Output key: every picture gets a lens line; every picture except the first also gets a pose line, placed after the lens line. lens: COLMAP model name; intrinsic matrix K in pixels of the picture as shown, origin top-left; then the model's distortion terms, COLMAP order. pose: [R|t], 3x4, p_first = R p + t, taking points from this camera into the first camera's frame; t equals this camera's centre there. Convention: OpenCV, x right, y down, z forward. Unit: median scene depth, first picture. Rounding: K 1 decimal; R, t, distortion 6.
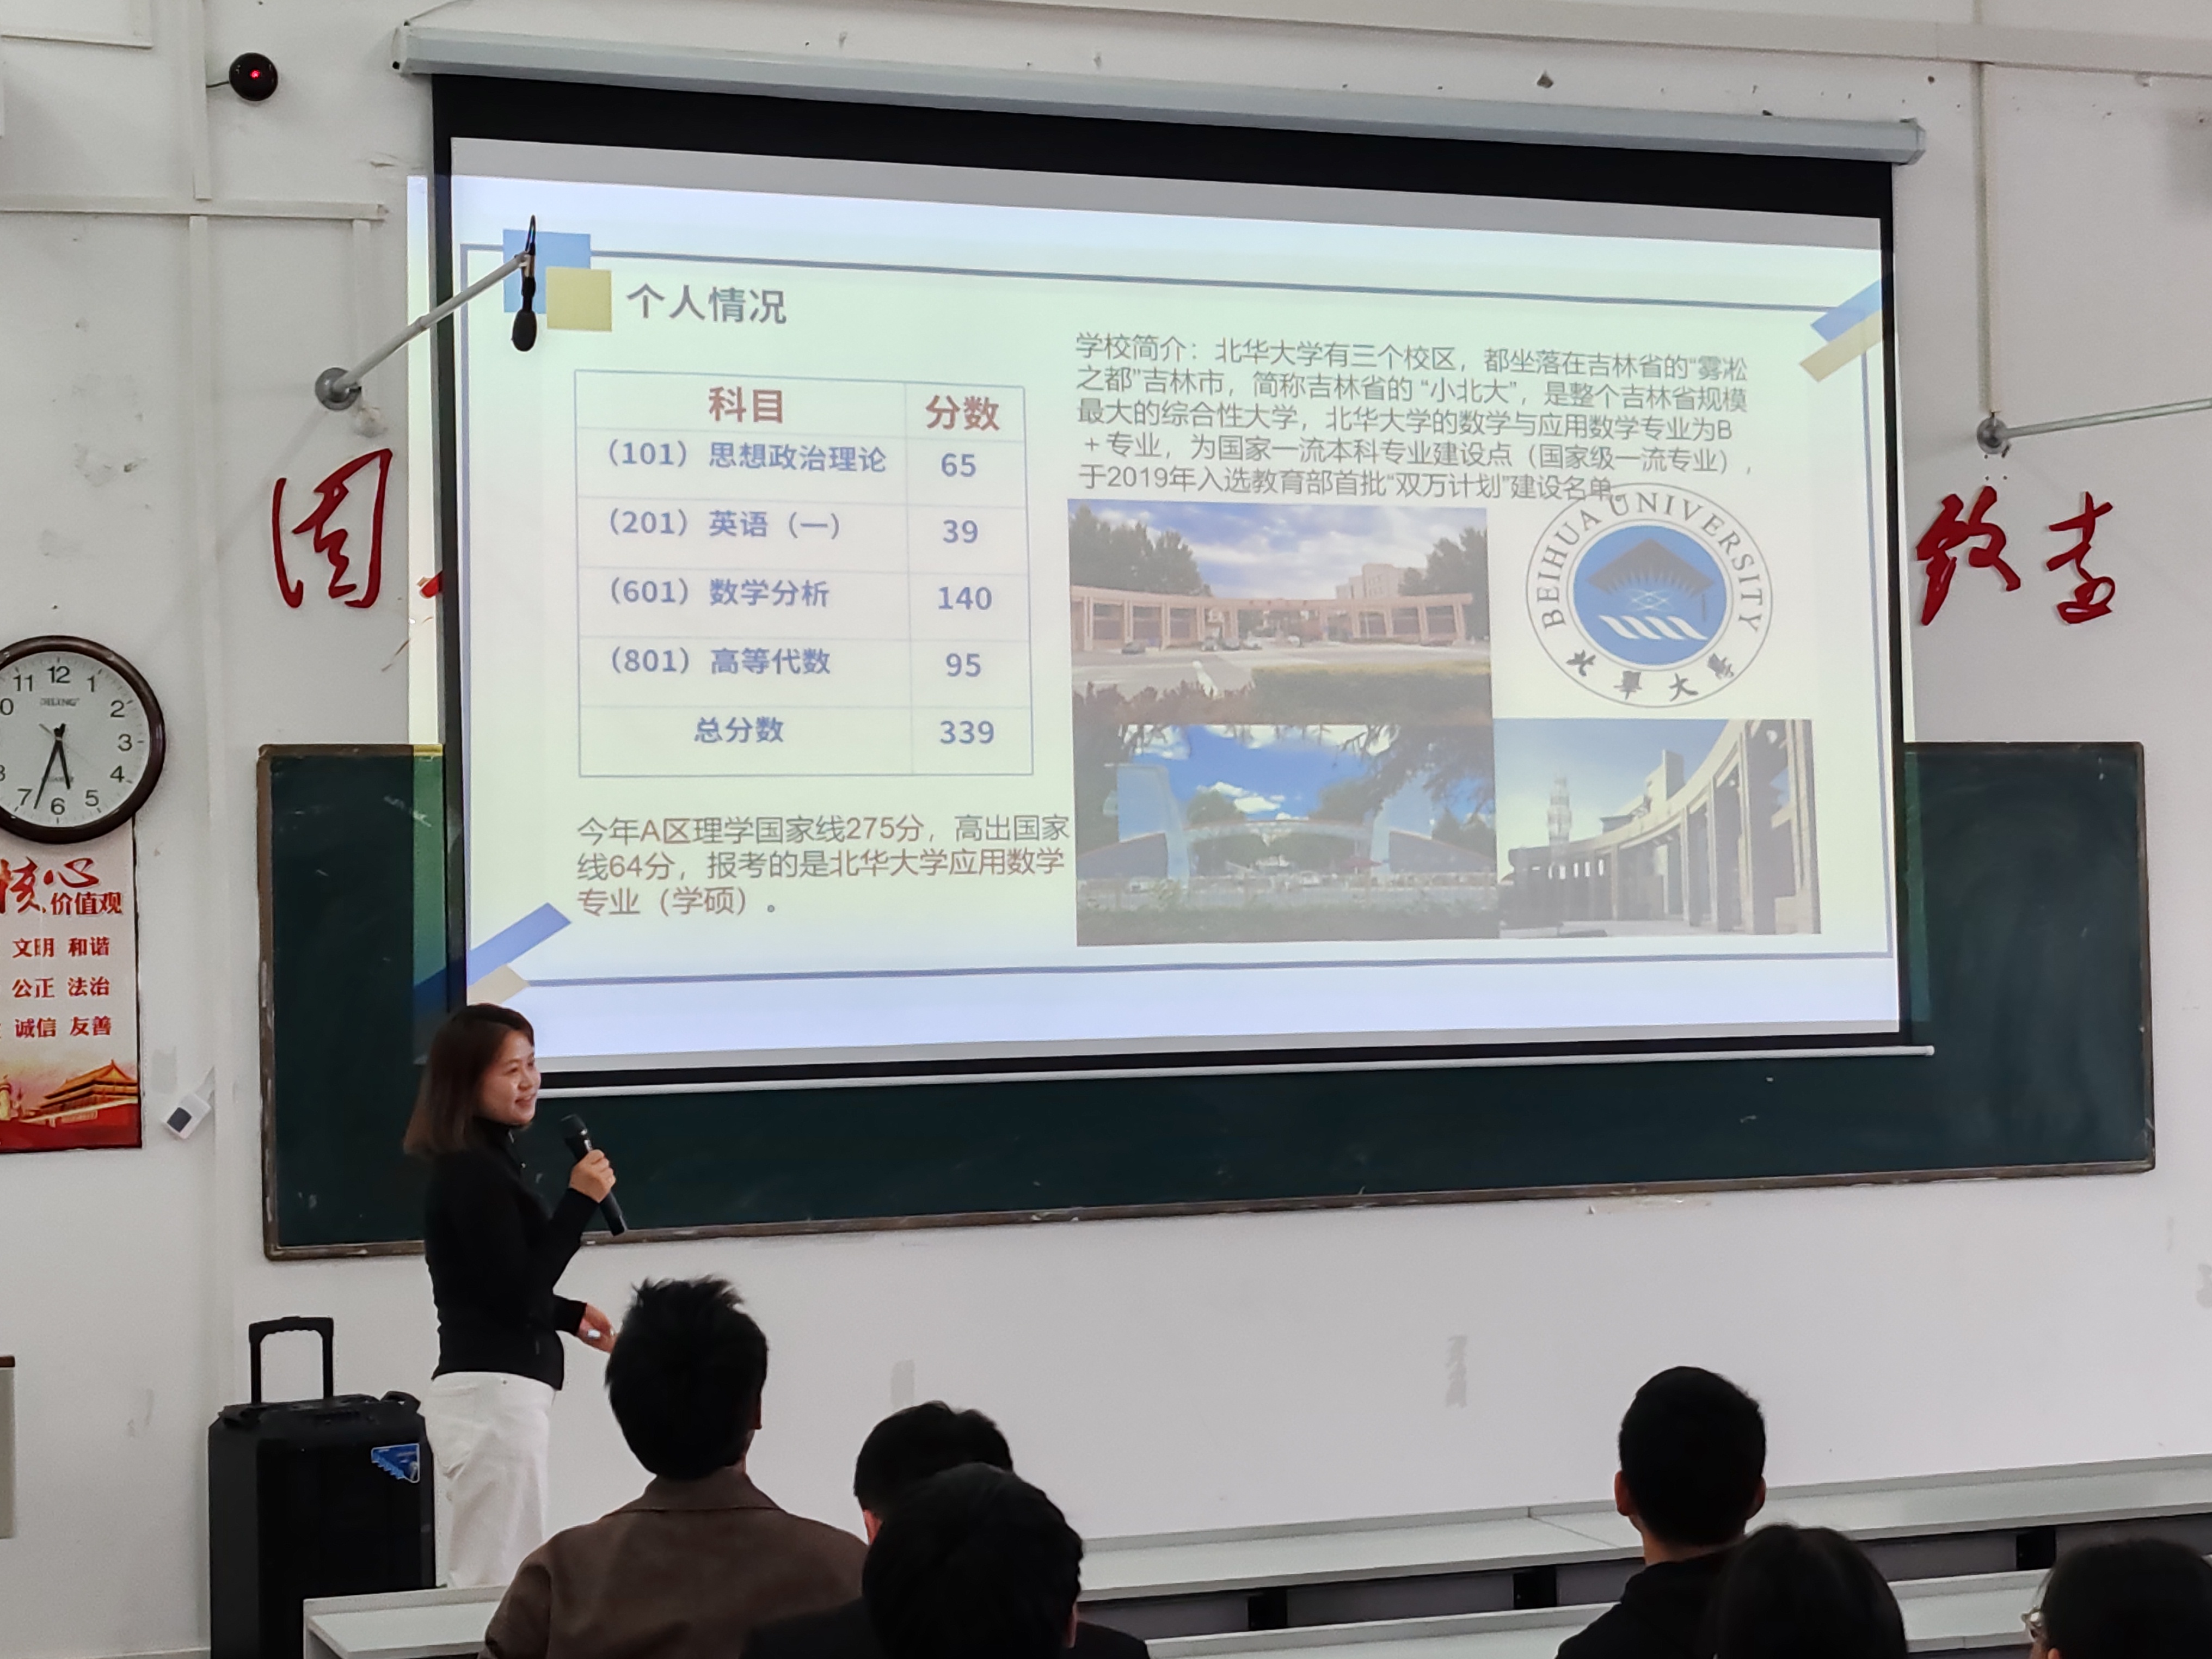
lens RADIAL K [[4134.1, 0, 1109.7], [0, 4134.1, 879.4], [0, 0, 1]] dist [0.099077, -0.454362]
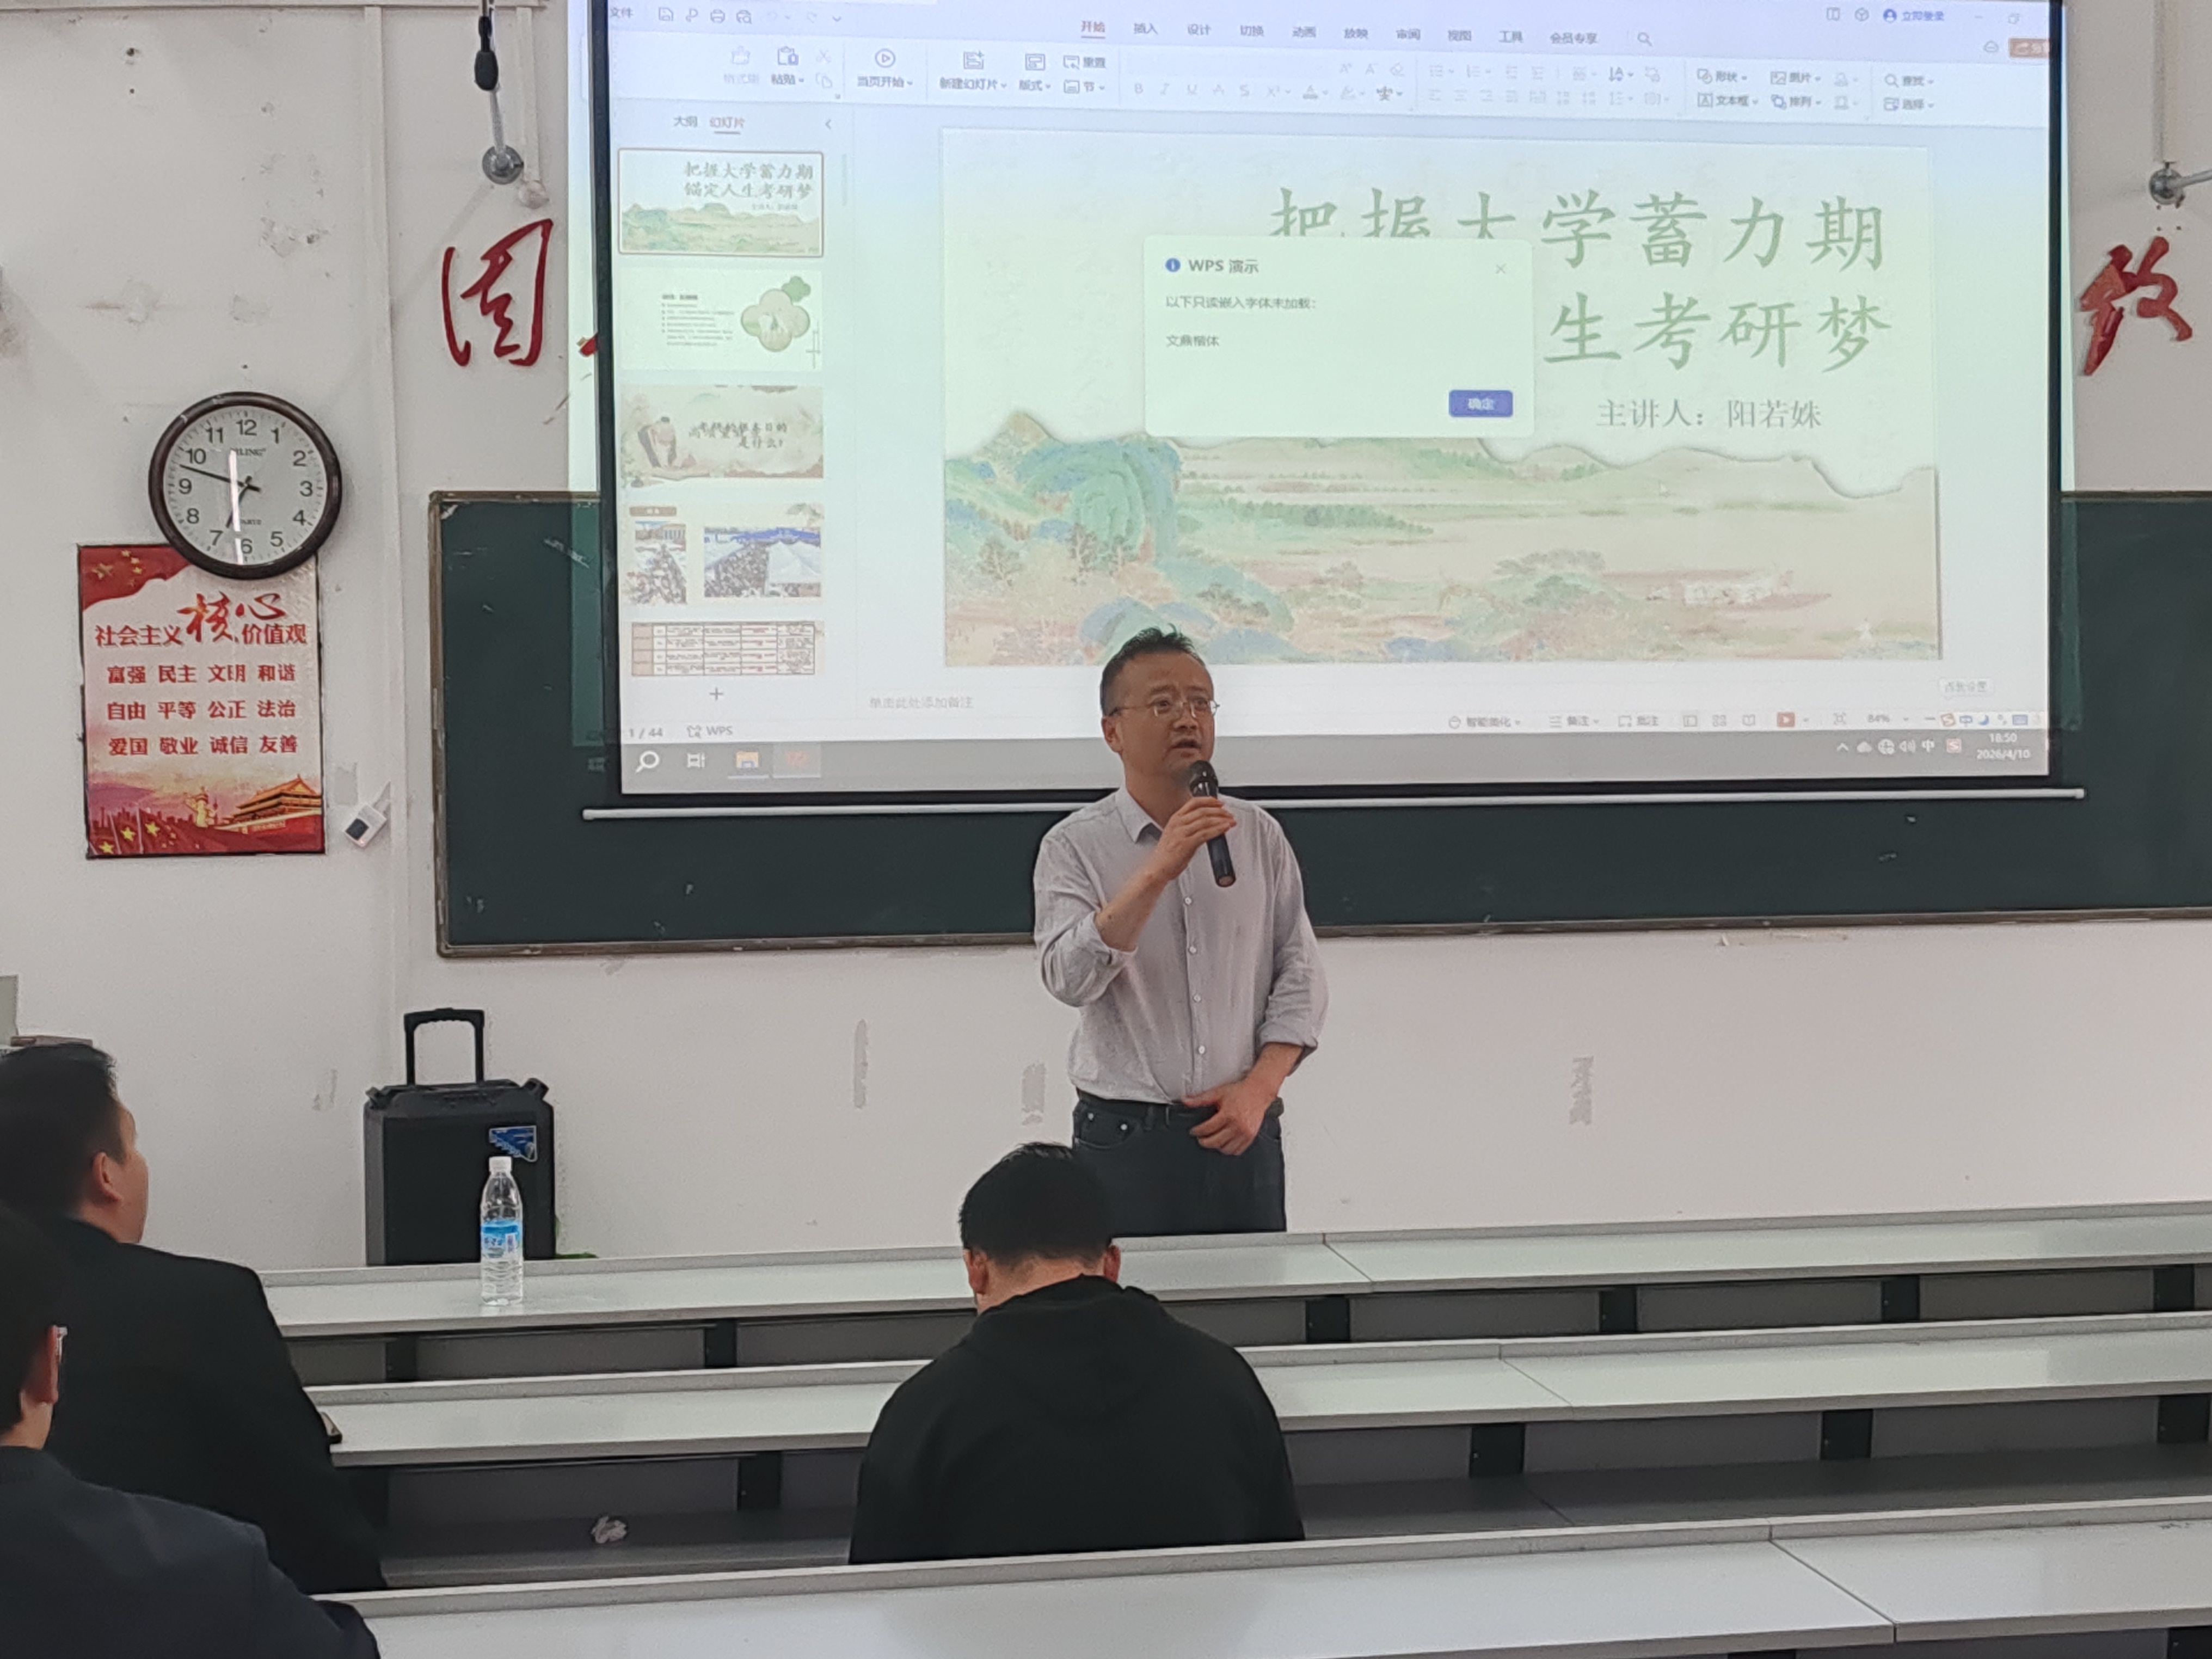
lens RADIAL K [[3271.6, 0, 1080.6], [0, 3271.6, 870.0], [0, 0, 1]] dist [0.041899, -0.138277]
pose [[0.976755, 0.018146, -0.213588, 0.153793], [-0.004998, 0.998067, 0.061939, 0.013384], [0.214299, -0.059432, 0.974958, 0.184193]]
